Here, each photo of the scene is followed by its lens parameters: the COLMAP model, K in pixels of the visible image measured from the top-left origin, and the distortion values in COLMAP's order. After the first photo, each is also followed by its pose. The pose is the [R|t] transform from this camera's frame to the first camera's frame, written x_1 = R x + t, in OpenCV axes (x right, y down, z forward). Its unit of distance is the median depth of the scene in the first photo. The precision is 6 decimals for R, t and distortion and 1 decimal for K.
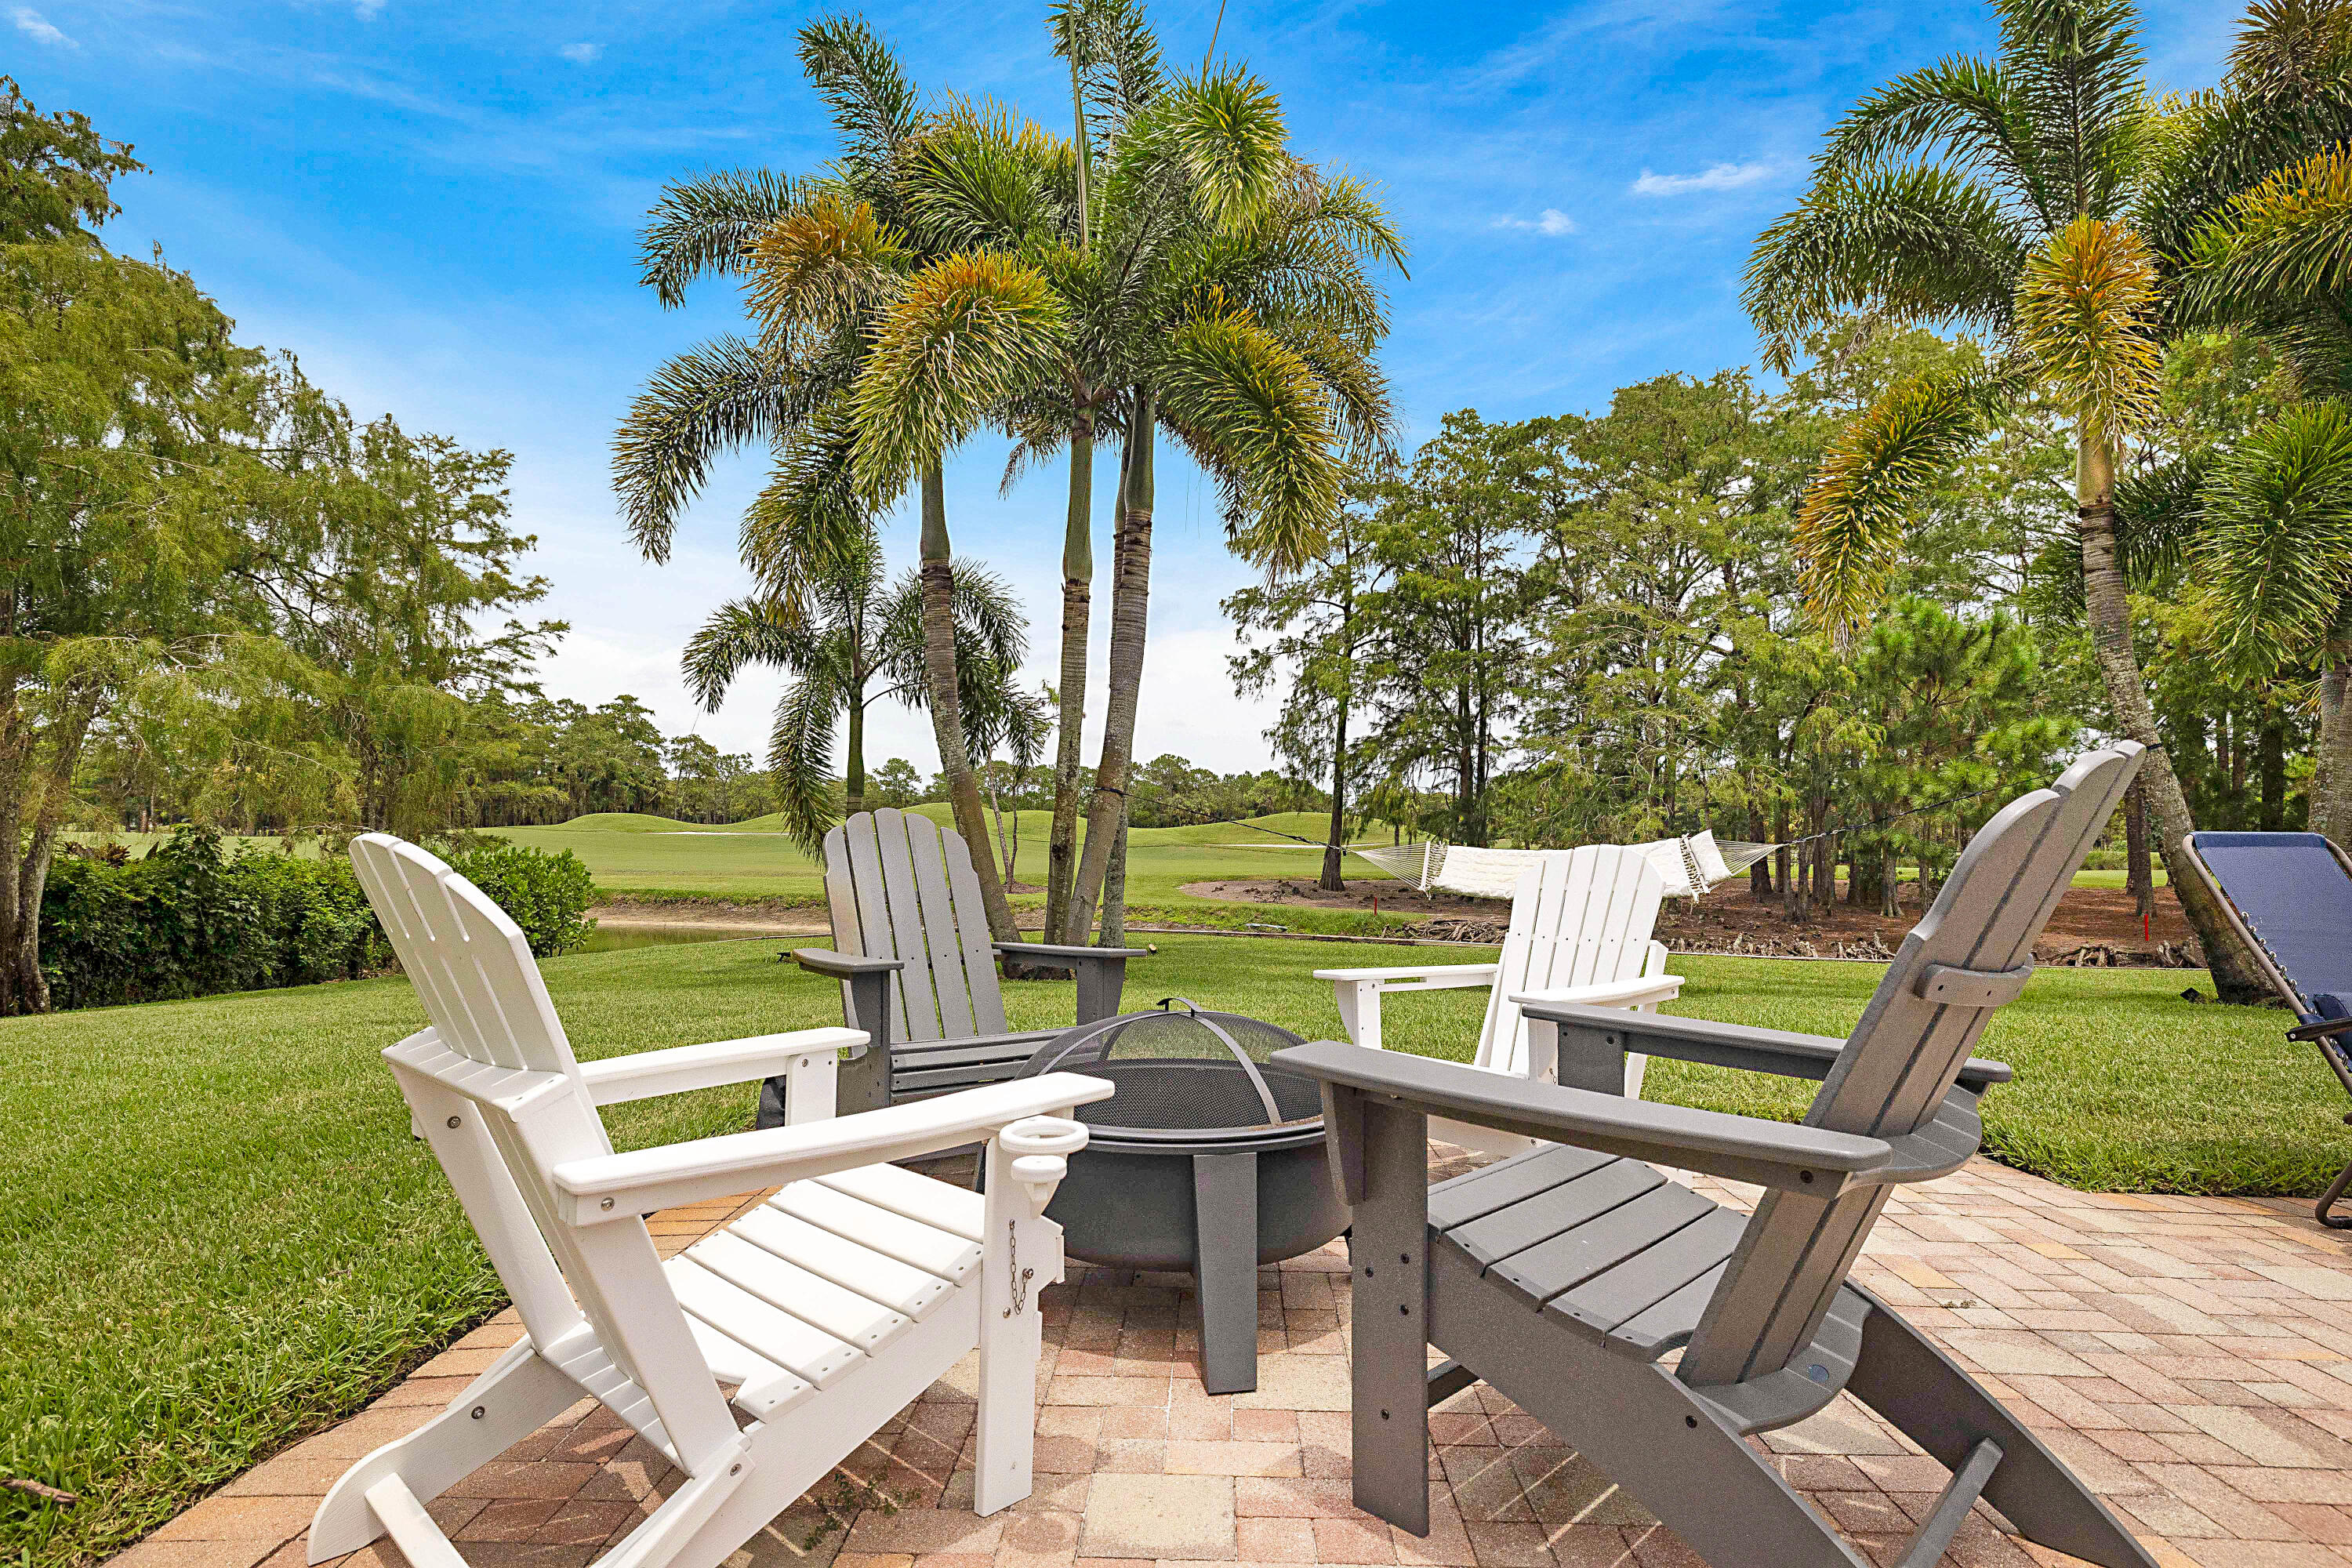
lens RADIAL K [[1237.4, 0, 1180.3], [0, 1237.4, 791.9], [0, 0, 1]] dist [0.003566, 0.000621]
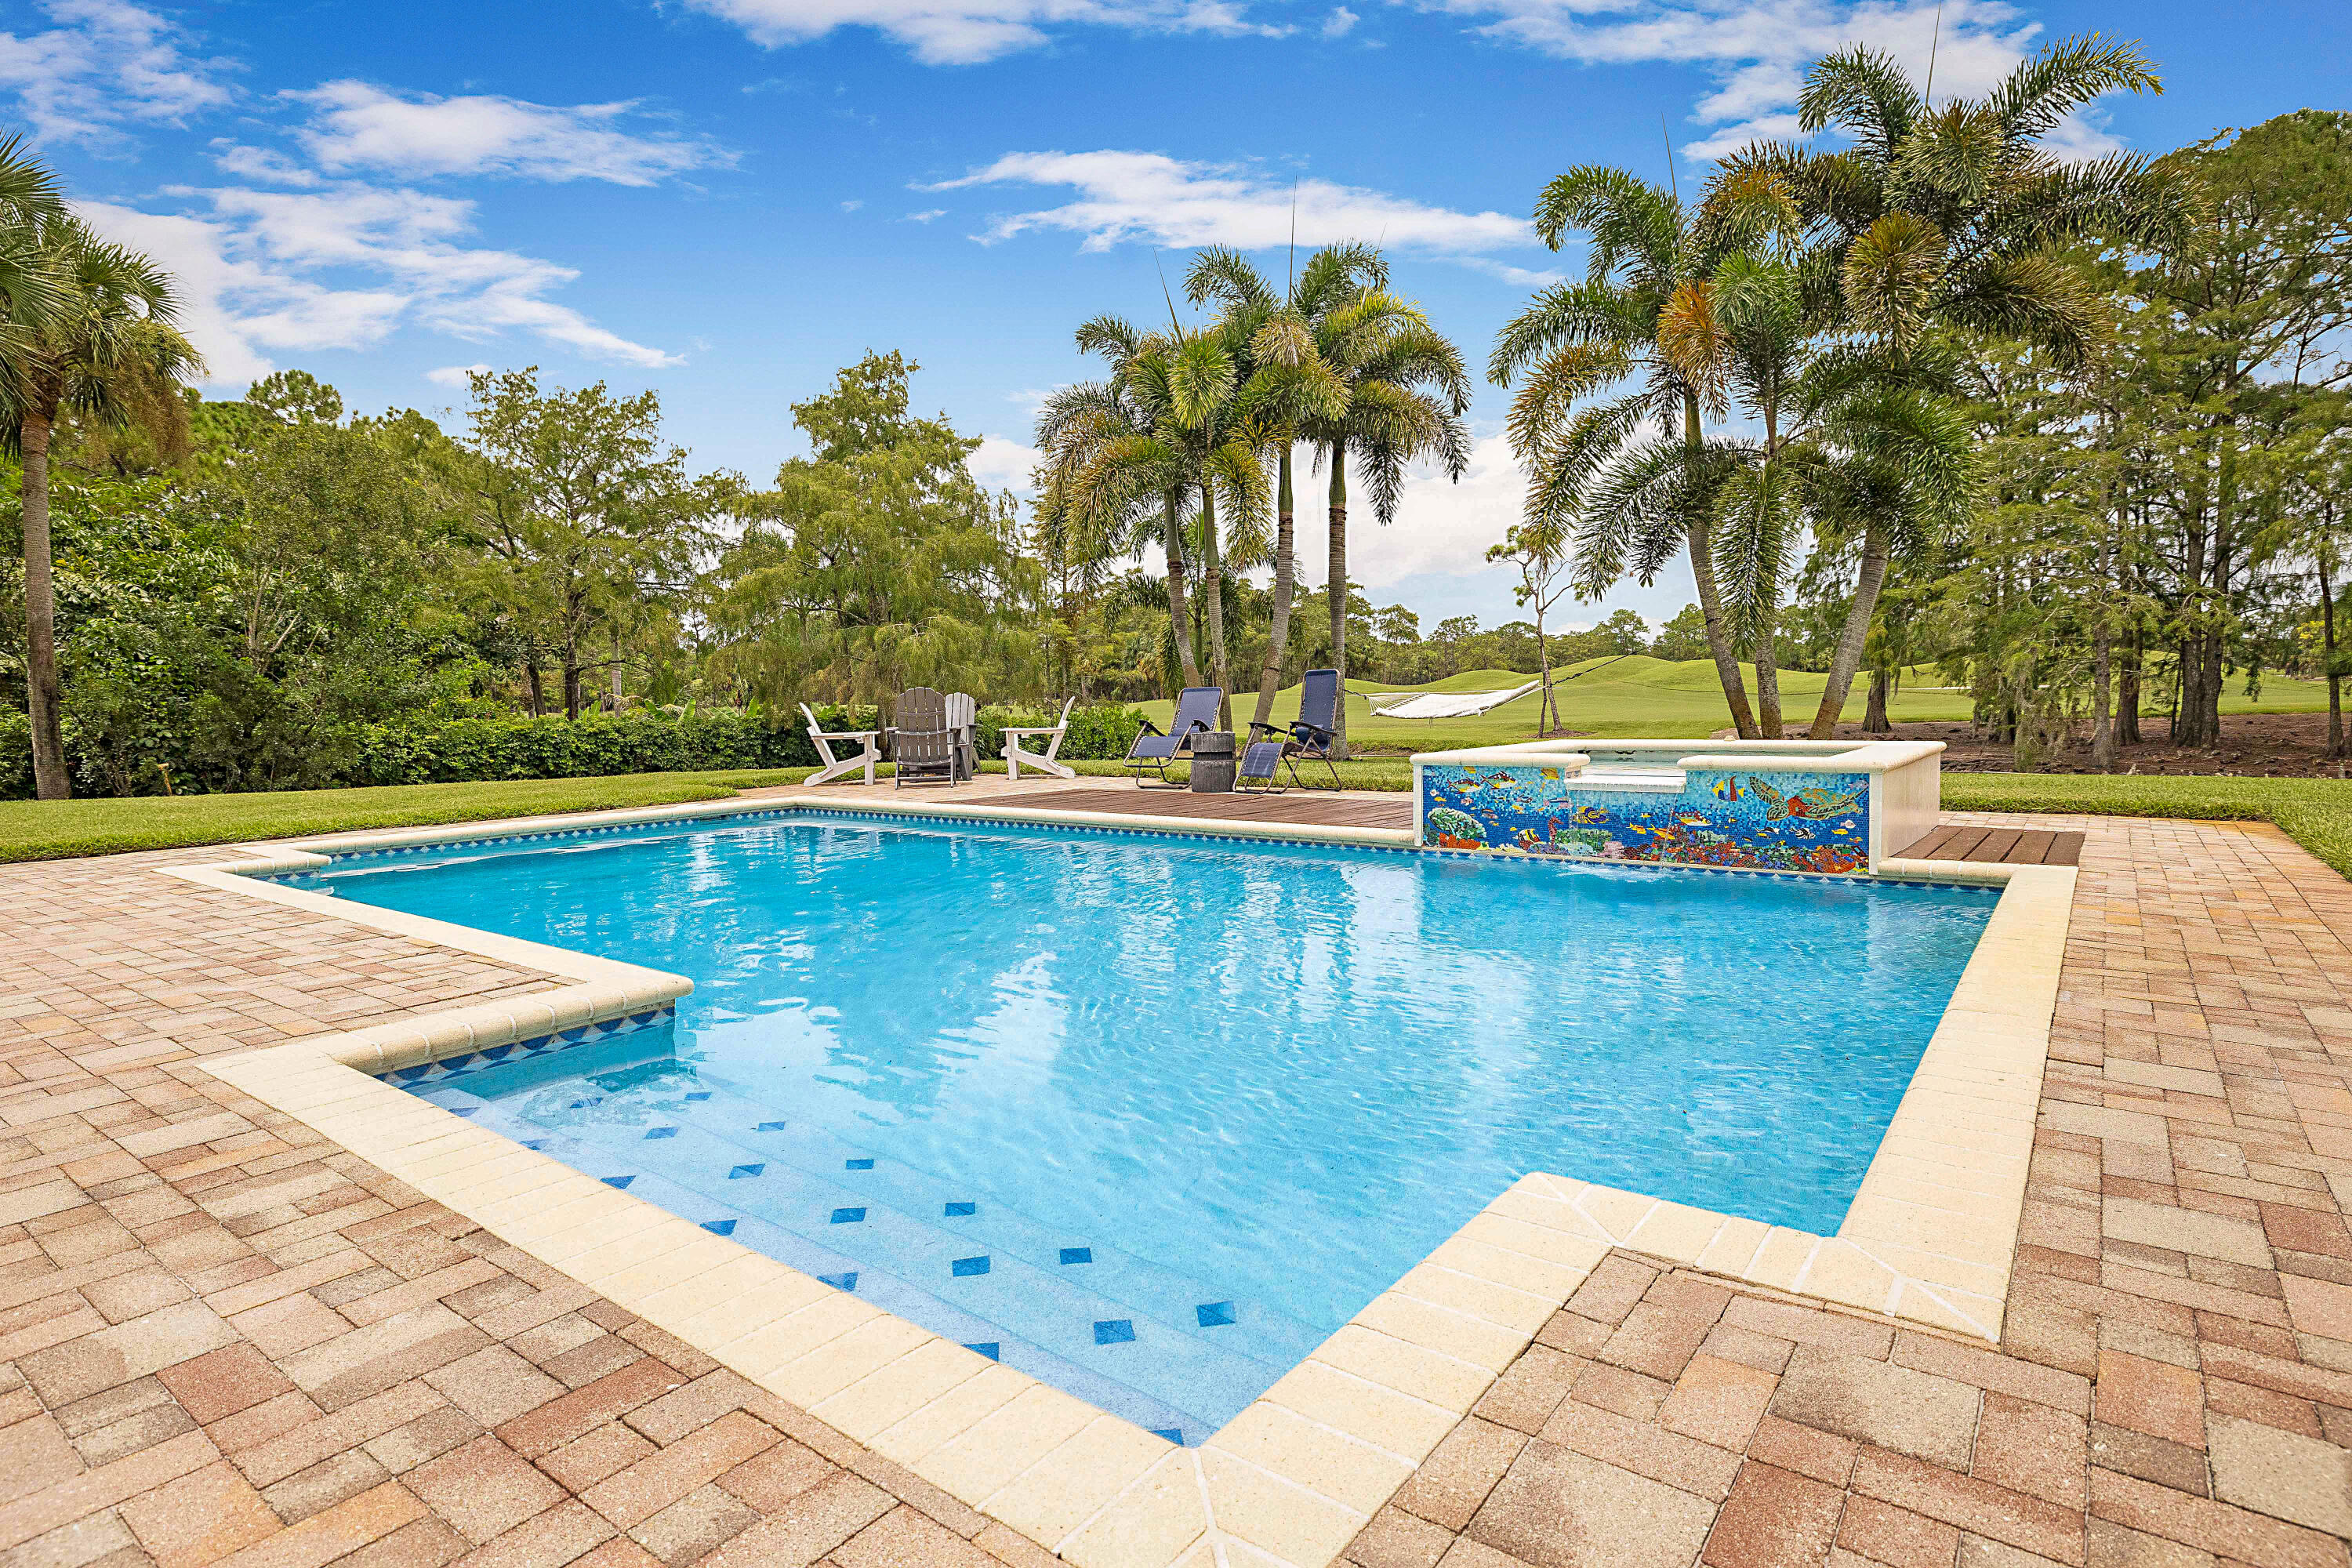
lens RADIAL K [[1237.4, 0, 1180.3], [0, 1237.4, 791.9], [0, 0, 1]] dist [0.003566, 0.000621]
pose [[0.821109, 0.020600, -0.570399, 0.106190], [0.046699, 0.993573, 0.103108, -0.001895], [0.568858, -0.111300, 0.814870, -0.074198]]
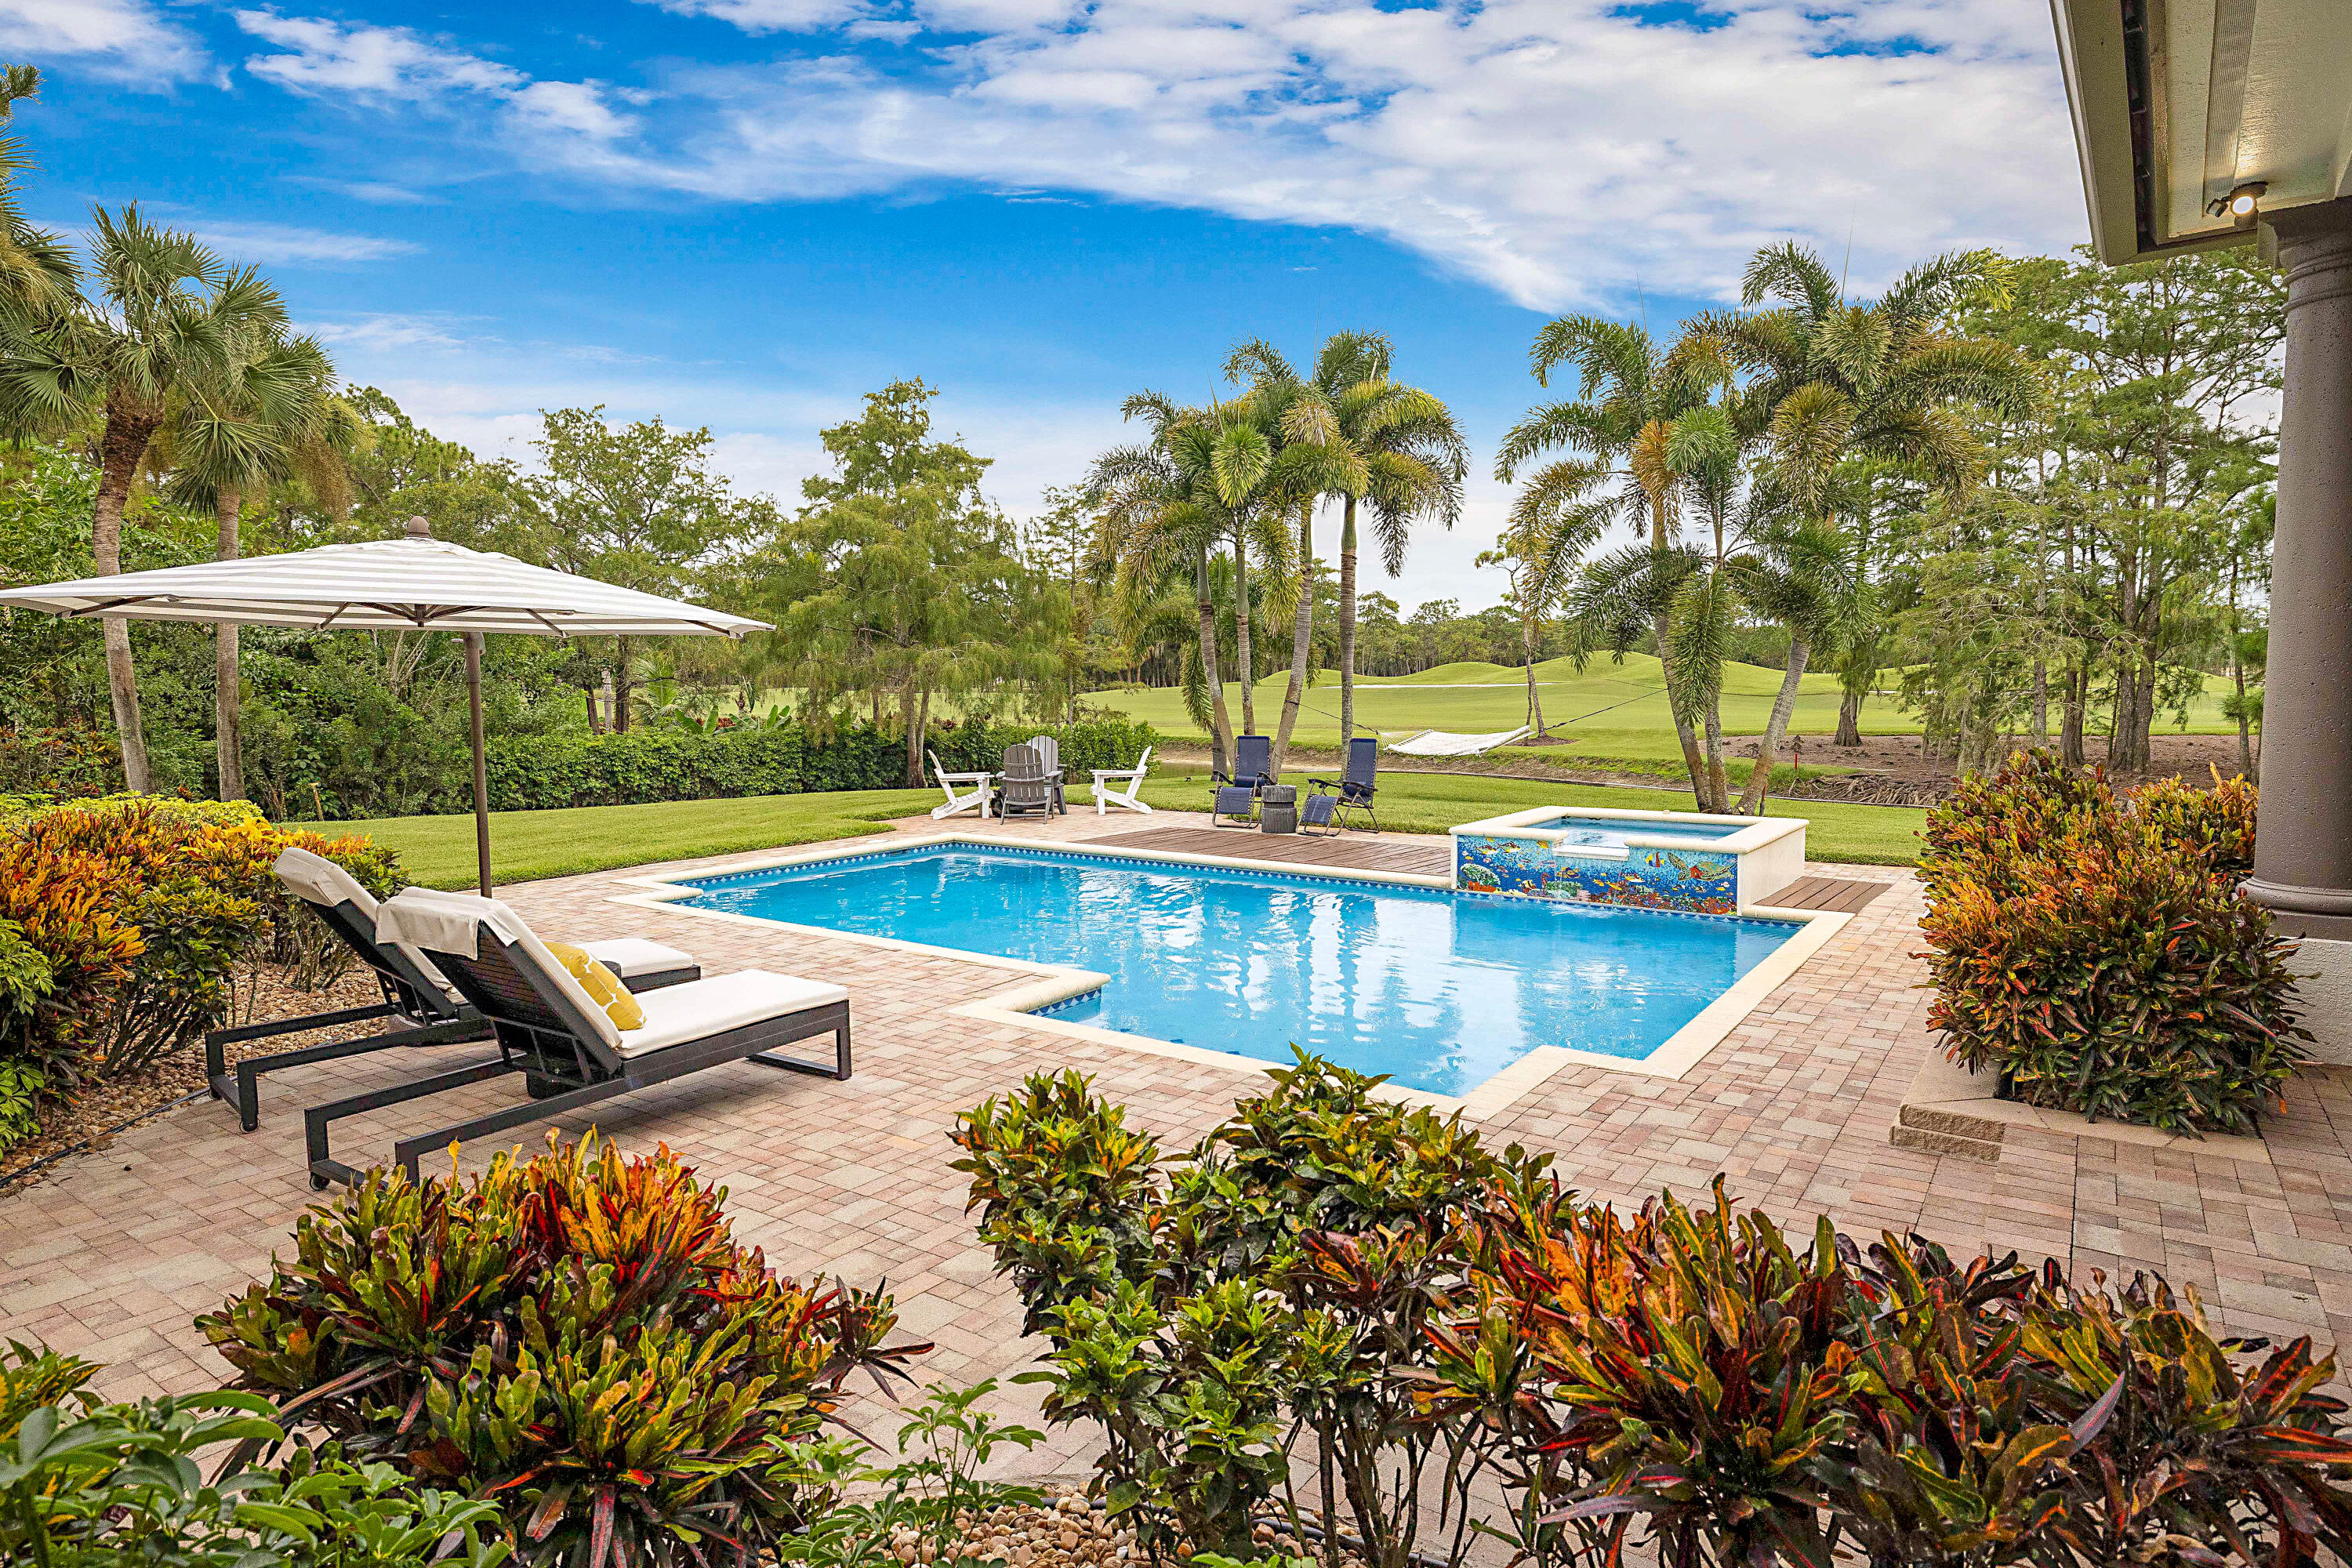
lens RADIAL K [[1348.6, 0, 1168.8], [0, 1348.6, 784.6], [0, 0, 1]] dist [0.006542, -0.001667]
pose [[0.836055, 0.031739, -0.547727, 0.120910], [0.034270, 0.993355, 0.109872, -0.014493], [0.547575, -0.110630, 0.829411, -0.121668]]
